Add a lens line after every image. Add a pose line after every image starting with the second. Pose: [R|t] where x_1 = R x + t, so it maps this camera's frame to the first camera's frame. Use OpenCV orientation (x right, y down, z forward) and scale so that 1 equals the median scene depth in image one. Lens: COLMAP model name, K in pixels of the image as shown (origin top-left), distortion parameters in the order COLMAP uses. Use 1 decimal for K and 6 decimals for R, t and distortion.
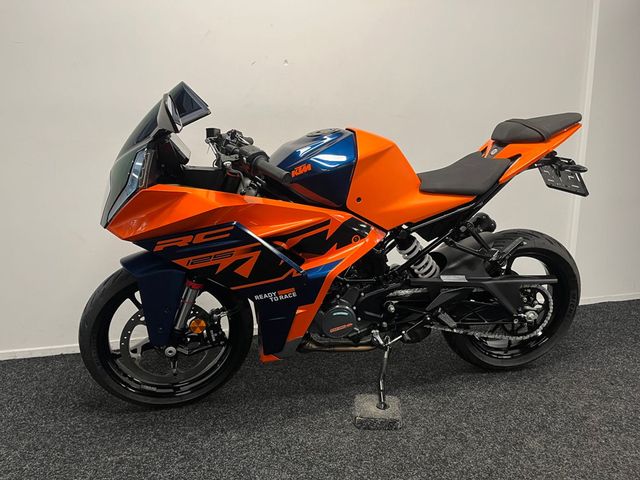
lens RADIAL K [[479.0, 0, 315.4], [0, 479.0, 237.9], [0, 0, 1]] dist [0.088160, -0.119277]
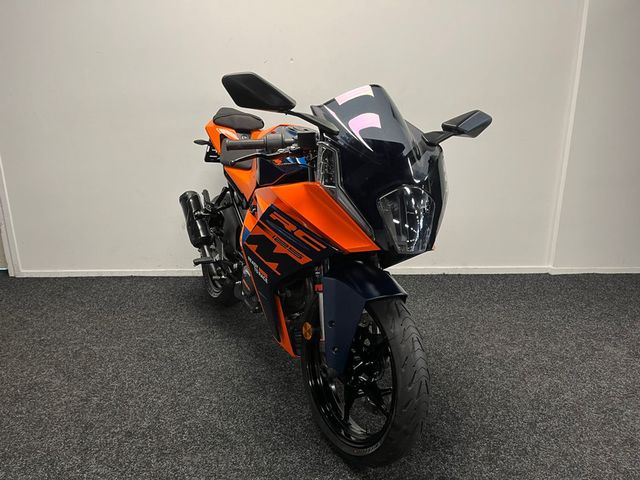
lens RADIAL K [[479.0, 0, 319.8], [0, 479.0, 240.5], [0, 0, 1]] dist [0.088160, -0.119277]
pose [[0.973271, 0.065365, -0.220161, 0.409200], [-0.045251, 0.994429, 0.095201, -0.028570], [0.225158, -0.082694, 0.970807, -0.306659]]
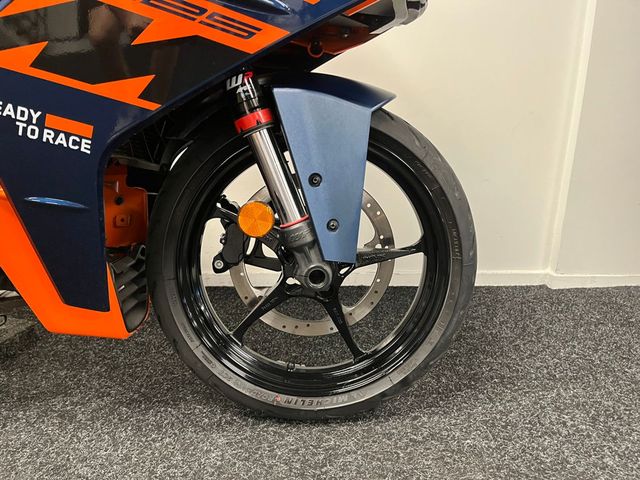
lens RADIAL K [[479.0, 0, 314.6], [0, 479.0, 239.9], [0, 0, 1]] dist [0.088160, -0.119277]
pose [[0.977018, 0.072536, -0.200435, 0.614402], [-0.054136, 0.993926, 0.095811, 0.084684], [0.206168, -0.082759, 0.975011, 0.715399]]
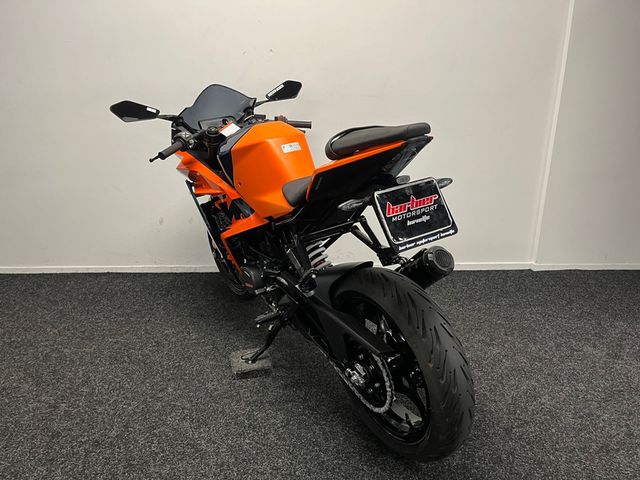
lens RADIAL K [[479.0, 0, 320.4], [0, 479.0, 240.5], [0, 0, 1]] dist [0.088160, -0.119277]
pose [[0.977499, 0.072584, -0.198060, 0.433217], [-0.048916, 0.991338, 0.121886, -0.061809], [0.205191, -0.109455, 0.972582, -0.267012]]
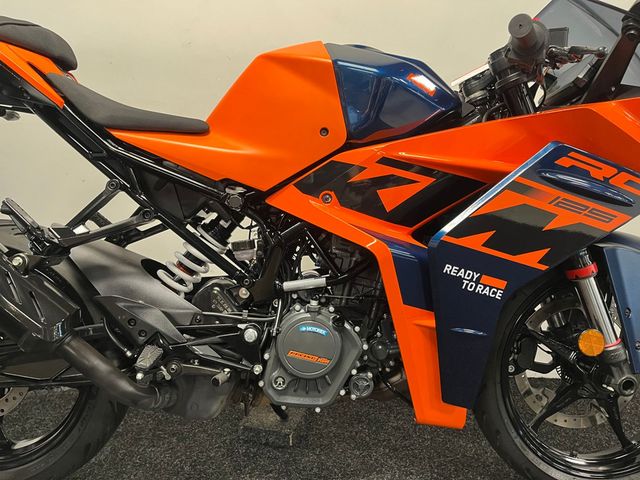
lens RADIAL K [[479.0, 0, 318.9], [0, 479.0, 240.6], [0, 0, 1]] dist [0.088160, -0.119277]
pose [[0.971598, 0.057002, -0.229671, 0.292957], [-0.067186, 0.997063, -0.036763, 0.032371], [0.226901, 0.051149, 0.972574, 0.476525]]
